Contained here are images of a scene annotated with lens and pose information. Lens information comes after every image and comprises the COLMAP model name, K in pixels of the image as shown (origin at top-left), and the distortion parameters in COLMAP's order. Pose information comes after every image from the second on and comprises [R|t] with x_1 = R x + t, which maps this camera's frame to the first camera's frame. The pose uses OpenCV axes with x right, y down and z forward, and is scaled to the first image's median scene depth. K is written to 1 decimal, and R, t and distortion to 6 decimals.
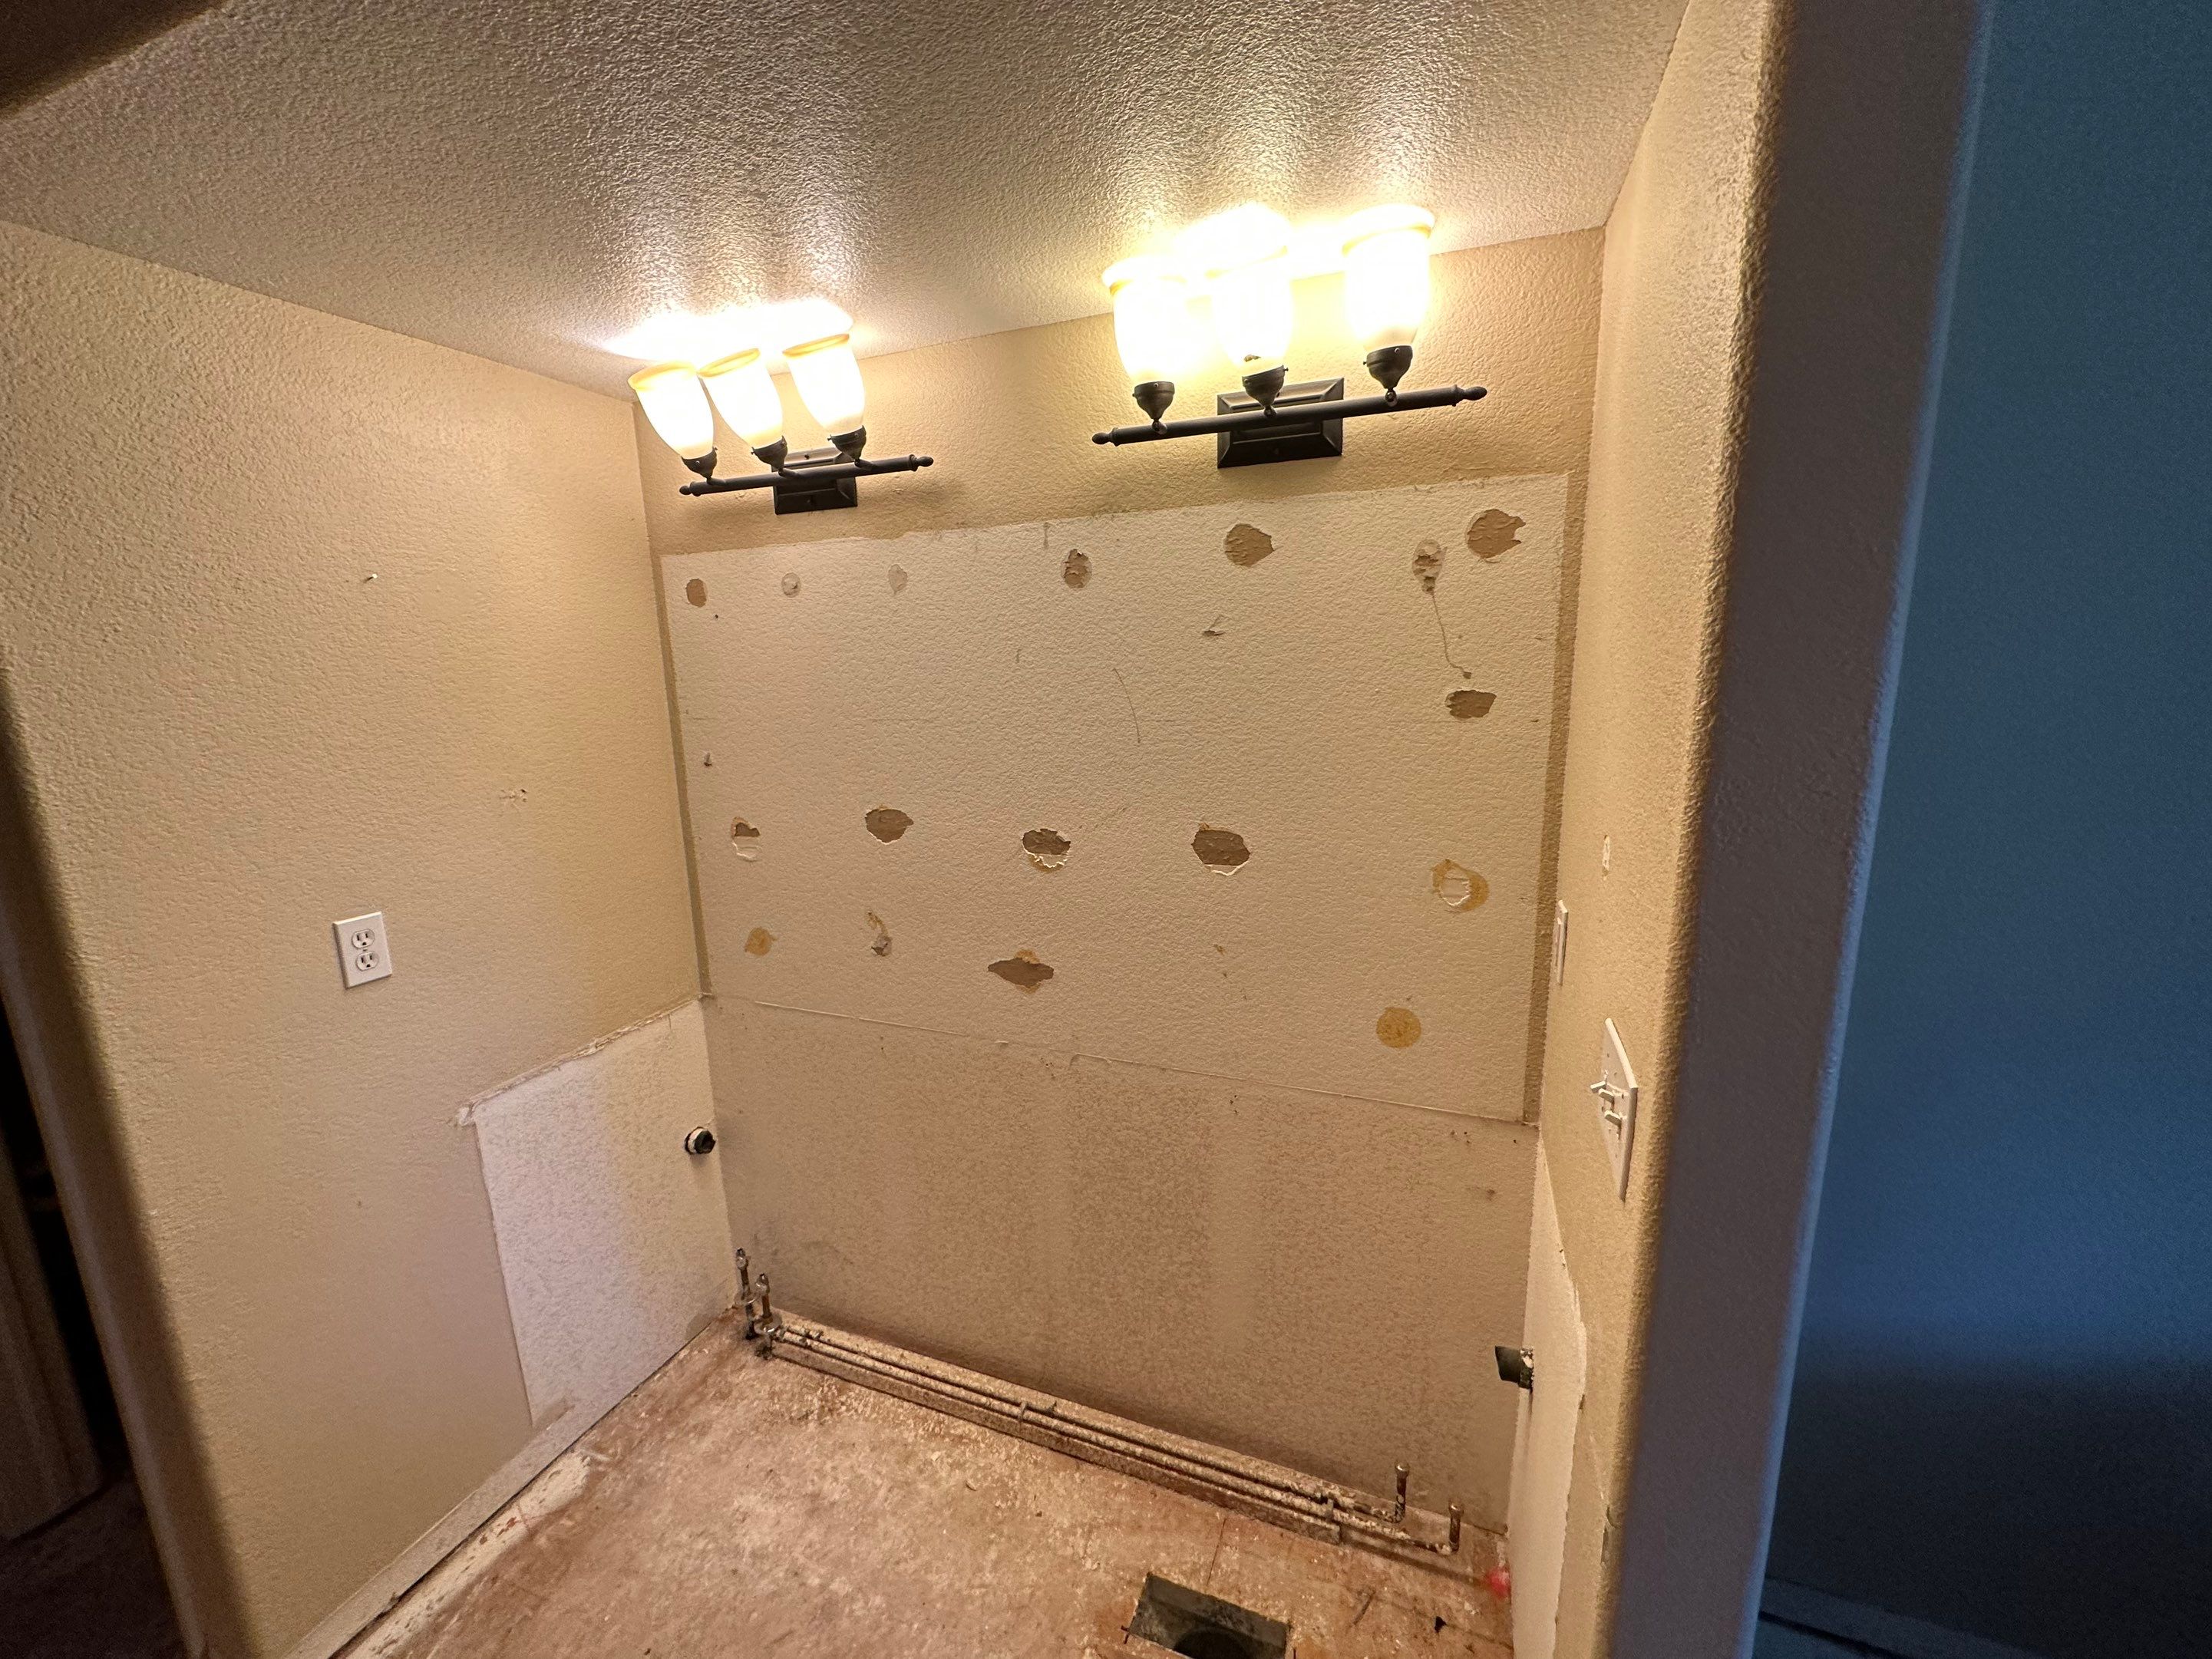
lens RADIAL K [[882.9, 0, 1106.0], [0, 882.9, 829.5], [0, 0, 1]] dist [-0.000626, -0.000187]
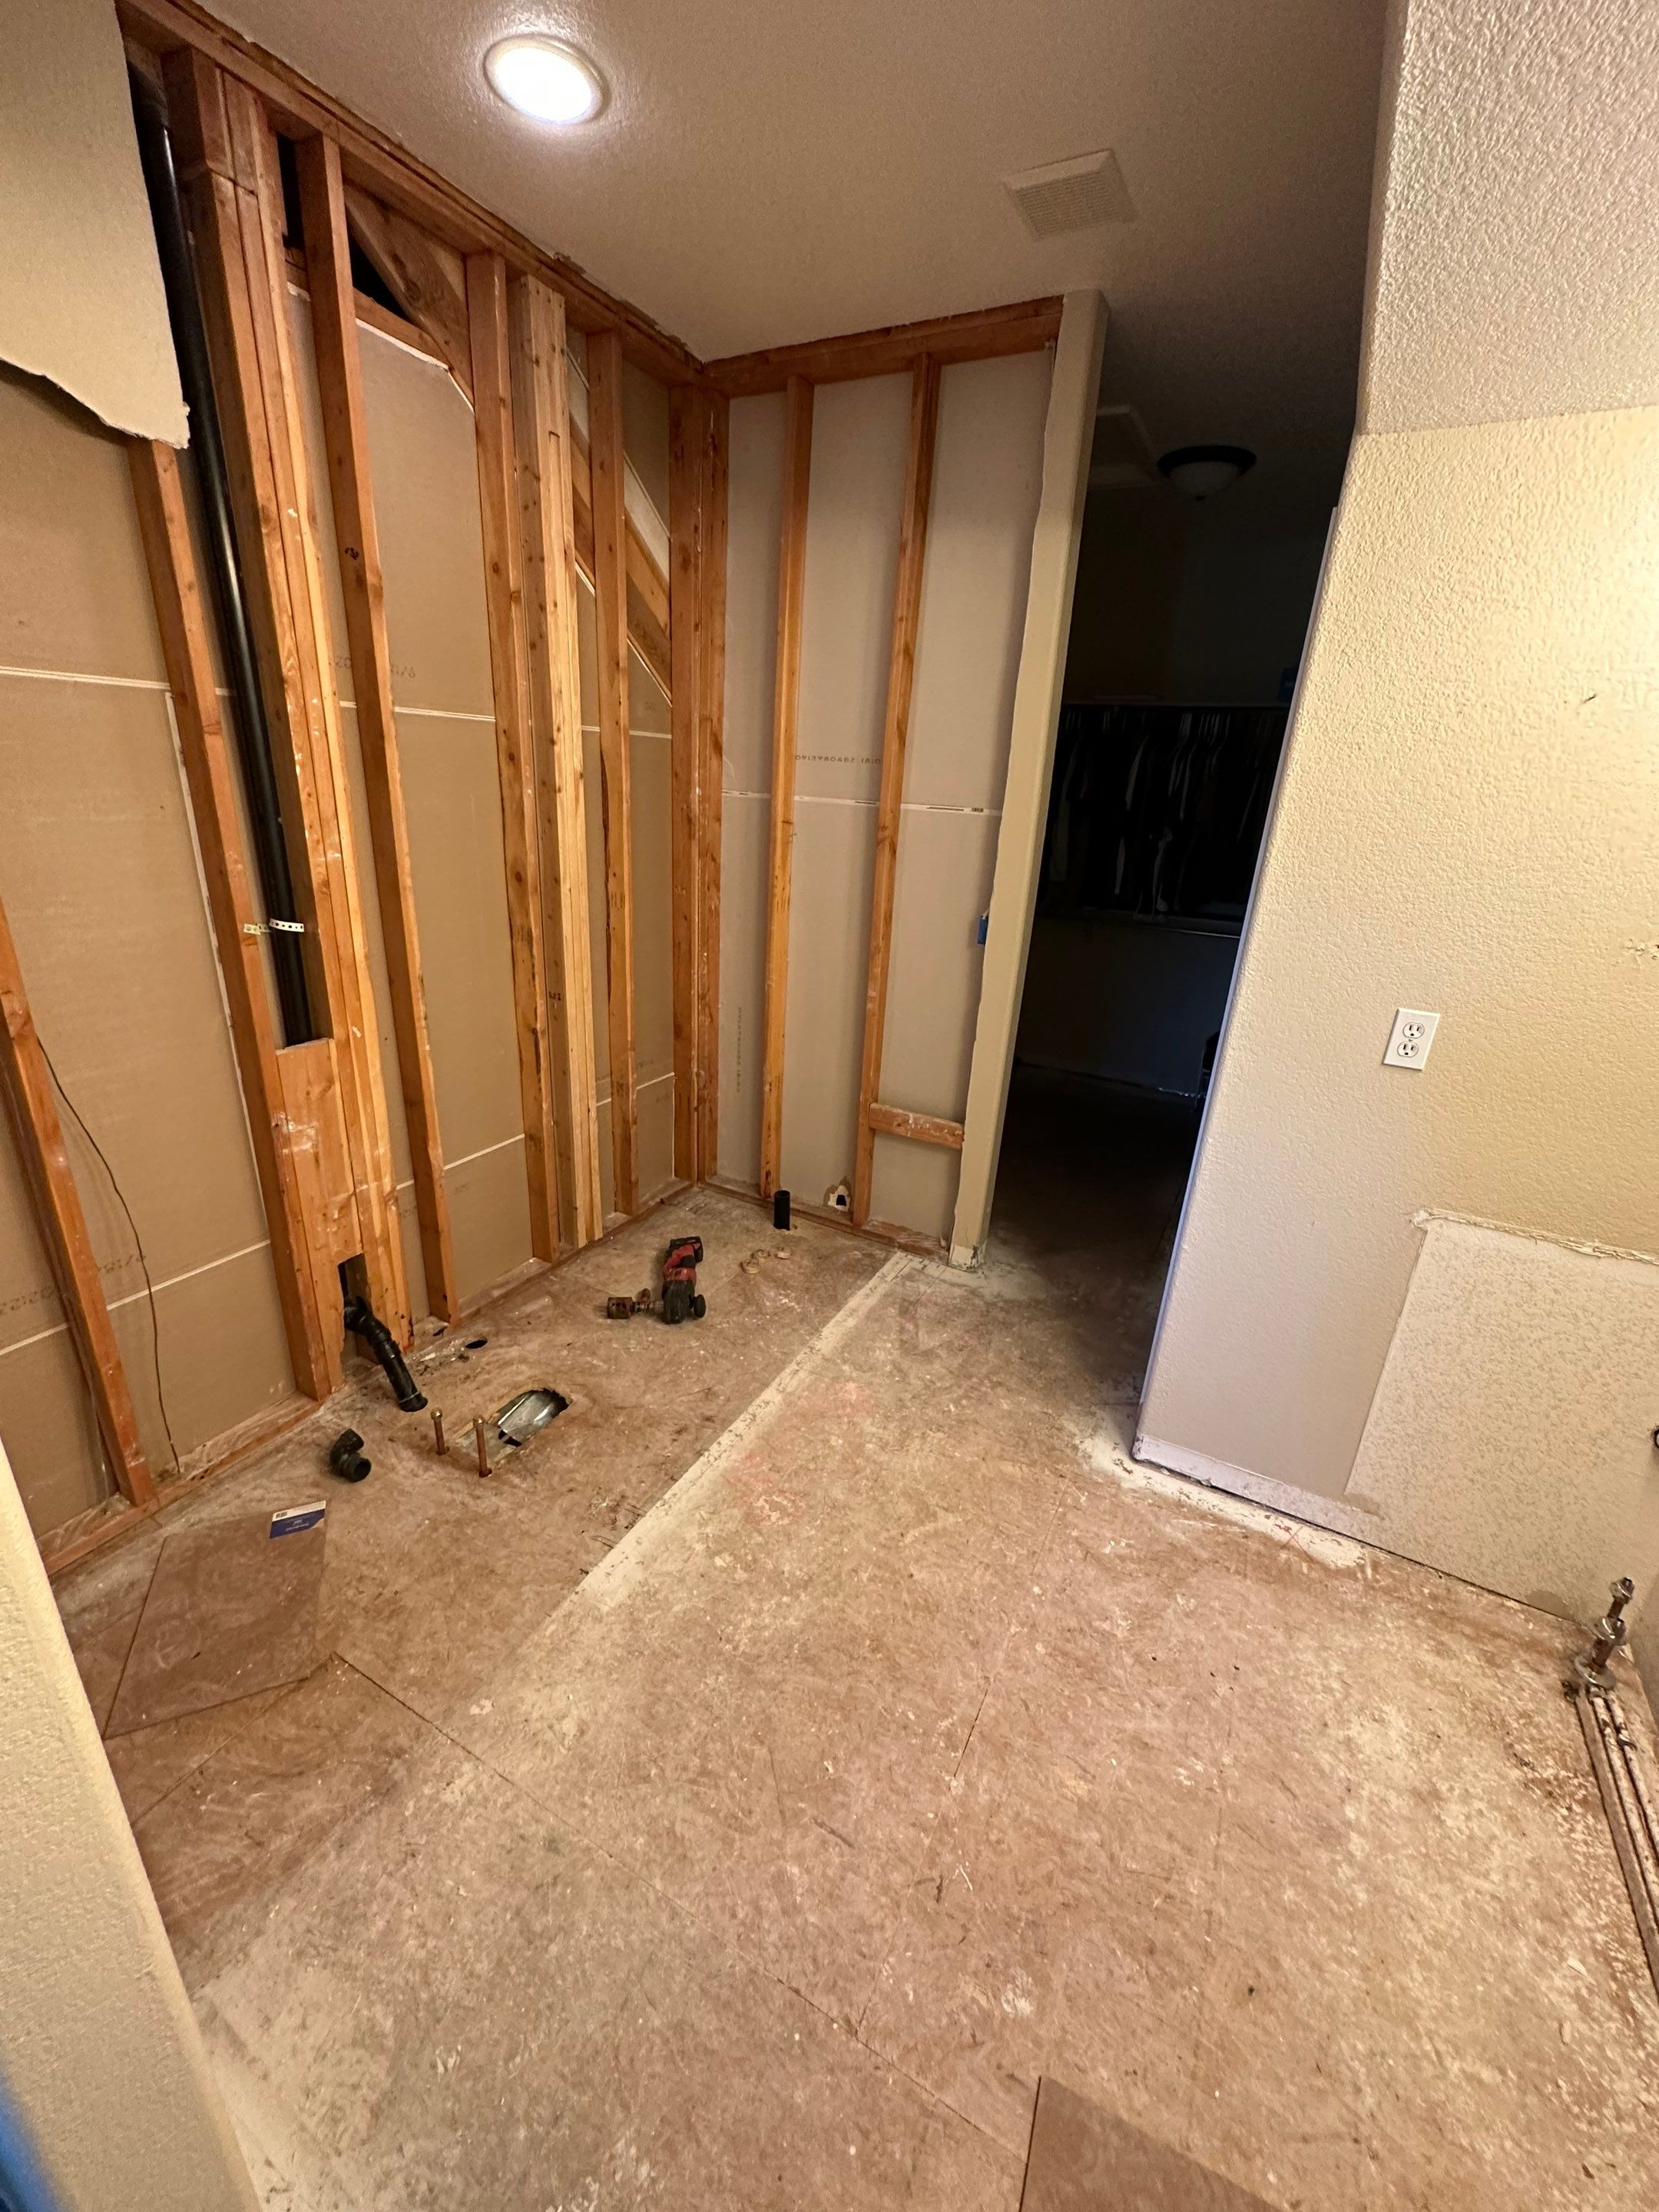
lens RADIAL K [[883.0, 0, 829.5], [0, 883.0, 1106.0], [0, 0, 1]] dist [-0.000626, -0.000187]
pose [[-0.115608, 0.361906, -0.925018, 0.297348], [-0.242407, 0.892825, 0.379607, -0.034925], [0.963262, 0.268117, -0.015489, 0.255528]]
